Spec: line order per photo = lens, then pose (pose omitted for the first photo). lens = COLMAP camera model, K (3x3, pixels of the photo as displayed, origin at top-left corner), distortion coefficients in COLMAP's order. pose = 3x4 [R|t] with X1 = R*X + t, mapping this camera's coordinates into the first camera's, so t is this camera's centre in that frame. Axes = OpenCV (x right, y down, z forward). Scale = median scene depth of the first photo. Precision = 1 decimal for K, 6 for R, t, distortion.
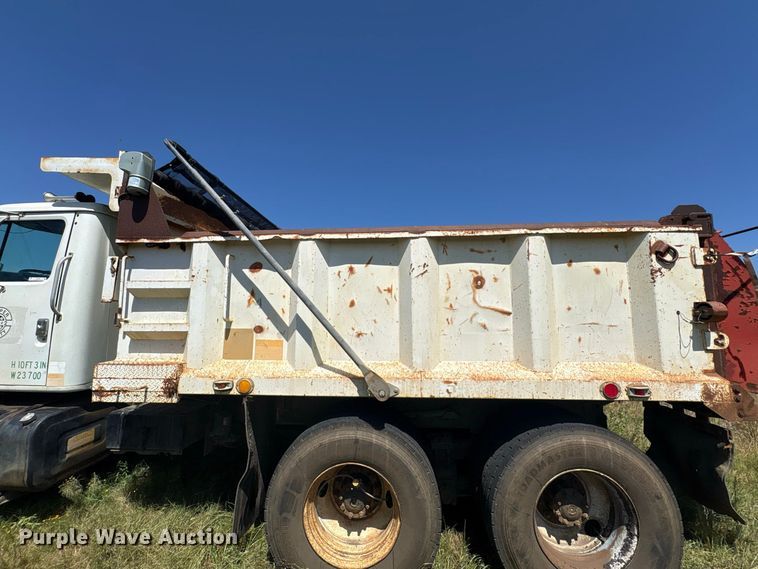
lens RADIAL K [[305.7, 0, 377.5], [0, 305.7, 282.4], [0, 0, 1]] dist [0.002372, -0.000396]
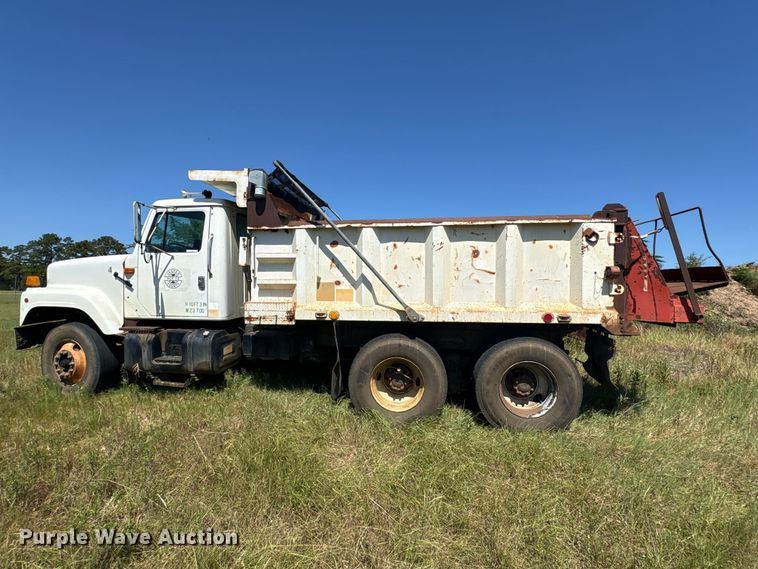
lens RADIAL K [[346.7, 0, 378.9], [0, 346.7, 281.1], [0, 0, 1]] dist [0.003439, -0.000087]
pose [[0.998085, 0.002171, -0.061819, -0.061512], [0.005732, 0.991836, 0.127388, -0.094417], [0.061591, -0.127498, 0.989925, -0.864885]]
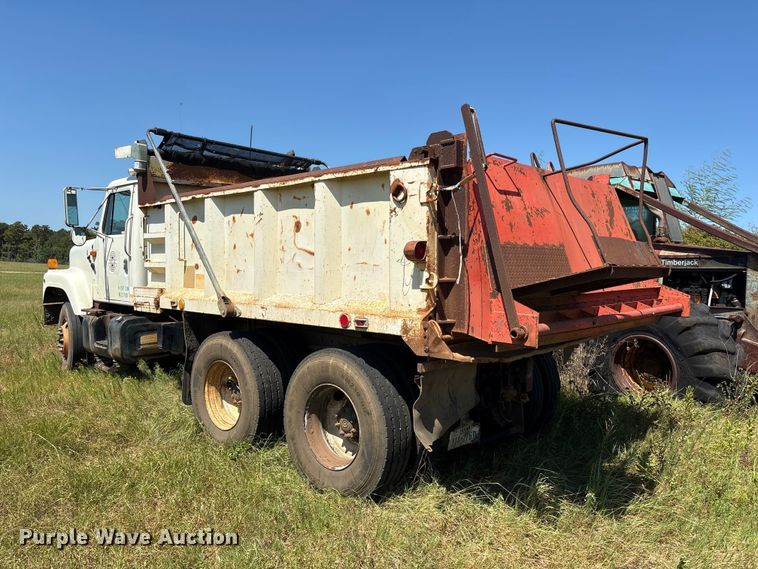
lens RADIAL K [[573.3, 0, 373.3], [0, 573.3, 285.2], [0, 0, 1]] dist [0.029032, -0.026505]
pose [[0.768600, 0.029392, -0.639054, 1.964652], [0.065769, 0.990020, 0.124635, -0.031517], [0.636340, -0.137825, 0.758996, -0.471320]]
